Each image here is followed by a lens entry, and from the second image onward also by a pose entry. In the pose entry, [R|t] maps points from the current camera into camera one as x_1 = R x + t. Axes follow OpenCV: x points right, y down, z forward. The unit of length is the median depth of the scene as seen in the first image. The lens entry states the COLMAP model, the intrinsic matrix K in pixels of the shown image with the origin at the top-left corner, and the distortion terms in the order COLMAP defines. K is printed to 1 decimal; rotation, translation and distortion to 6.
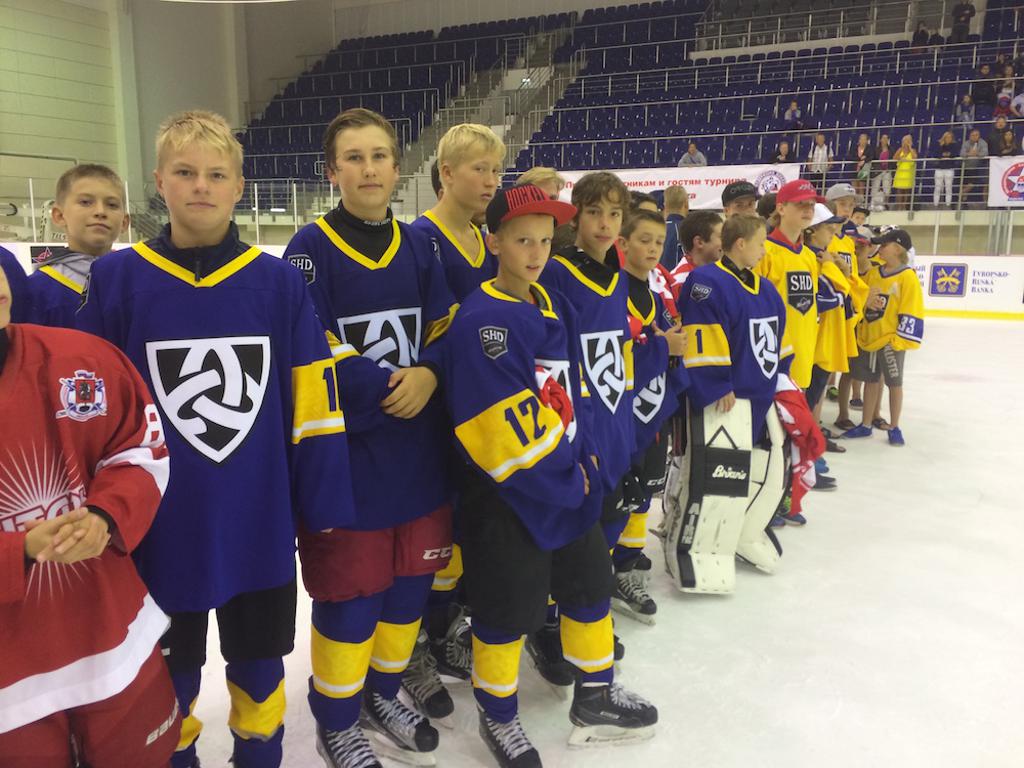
lens RADIAL K [[862.8, 0, 512.0], [0, 862.8, 384.0], [0, 0, 1]] dist [0.065392, -0.082611]
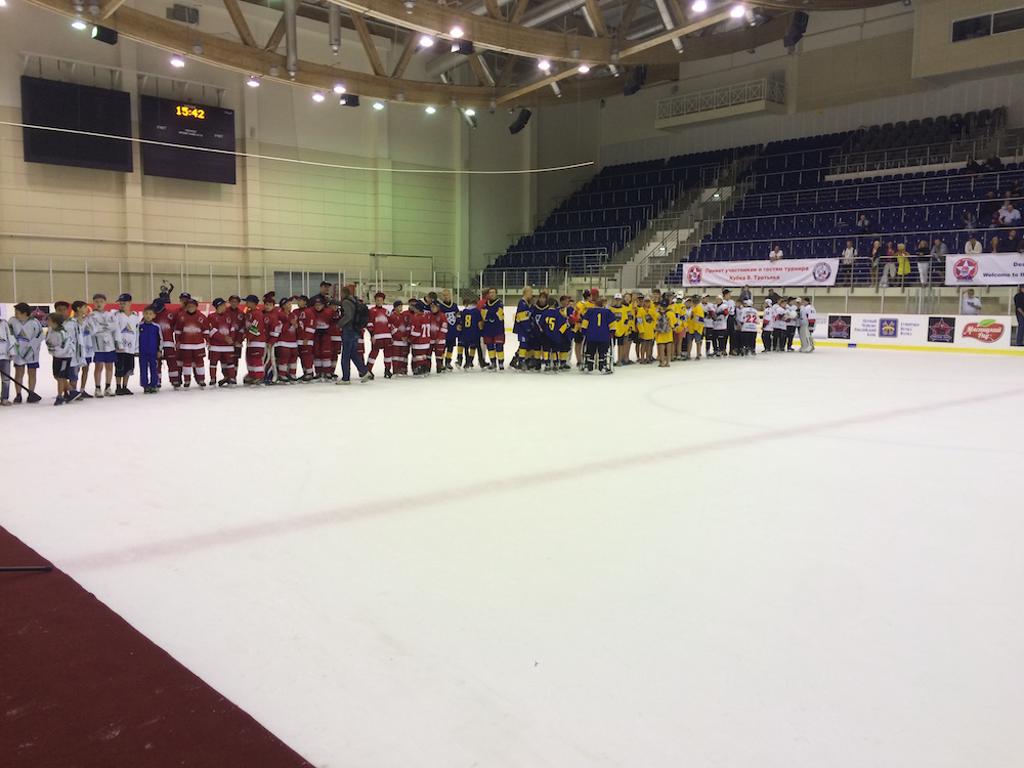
lens RADIAL K [[867.6, 0, 512.0], [0, 867.6, 384.0], [0, 0, 1]] dist [0.061399, -0.085942]
pose [[0.938678, 0.035922, -0.342920, 0.273536], [-0.061609, 0.996027, -0.064307, 0.102312], [0.339247, 0.081490, 0.937161, -0.597044]]
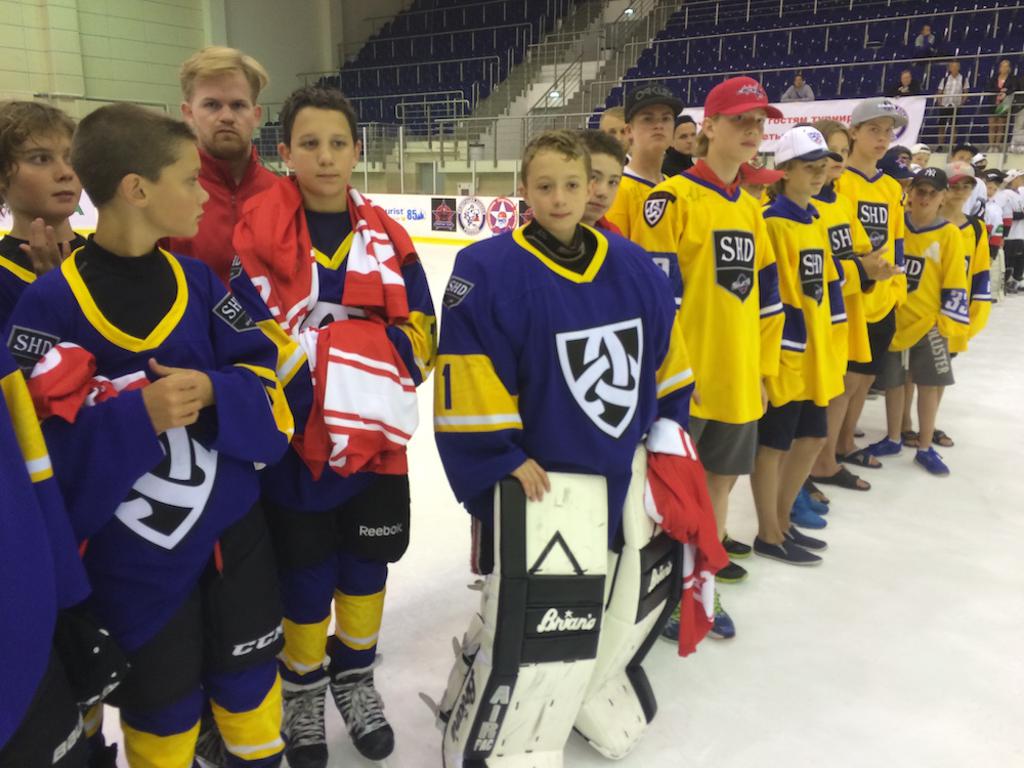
lens RADIAL K [[862.8, 0, 512.0], [0, 862.8, 384.0], [0, 0, 1]] dist [0.065392, -0.082611]
pose [[0.989653, 0.033295, -0.139563, 0.048234], [-0.025287, 0.997952, 0.058764, -0.009781], [0.141233, -0.054627, 0.988468, 0.066429]]
